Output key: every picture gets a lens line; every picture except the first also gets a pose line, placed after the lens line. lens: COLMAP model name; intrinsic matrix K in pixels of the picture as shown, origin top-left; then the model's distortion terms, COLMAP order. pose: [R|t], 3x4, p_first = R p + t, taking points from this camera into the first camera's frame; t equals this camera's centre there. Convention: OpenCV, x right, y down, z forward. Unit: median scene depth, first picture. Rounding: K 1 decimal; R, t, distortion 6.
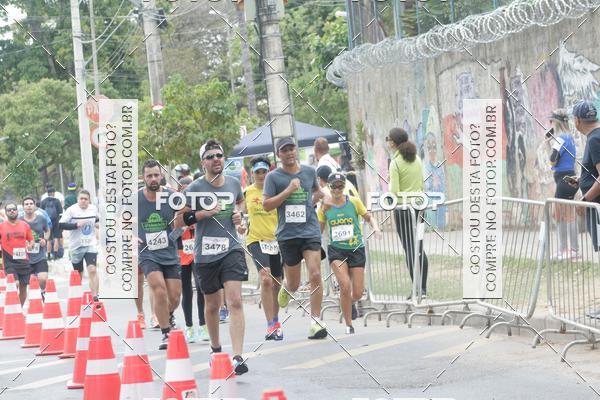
lens RADIAL K [[2527.4, 0, 300.1], [0, 2527.4, 199.7], [0, 0, 1]] dist [0.098189, 1.094485]
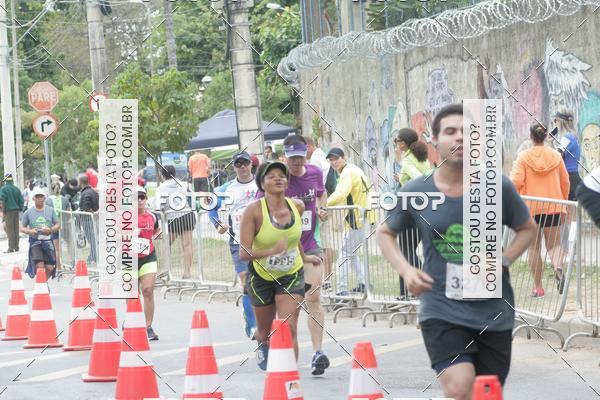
lens RADIAL K [[2623.9, 0, 300.9], [0, 2623.9, 199.9], [0, 0, 1]] dist [0.131072, 2.649122]
pose [[0.998882, 0.026590, 0.039082, -0.023850], [-0.026581, 0.999646, -0.000747, 0.001873], [-0.039088, -0.000292, 0.999236, -0.001859]]
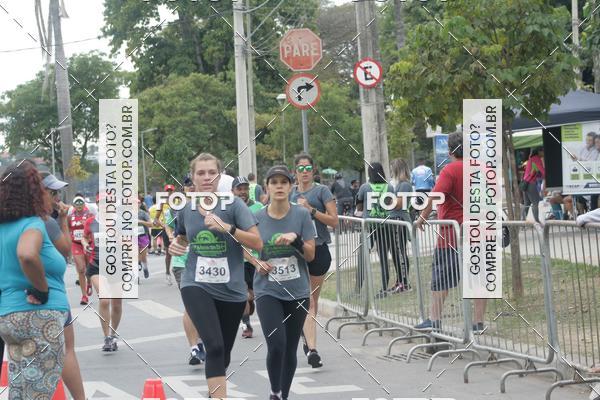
lens RADIAL K [[2585.9, 0, 301.1], [0, 2585.9, 201.1], [0, 0, 1]] dist [0.111922, -0.658493]
pose [[0.998374, 0.035060, -0.044943, -0.060712], [-0.035207, 0.999377, -0.002478, 0.006389], [0.044829, 0.004056, 0.998986, 0.436312]]
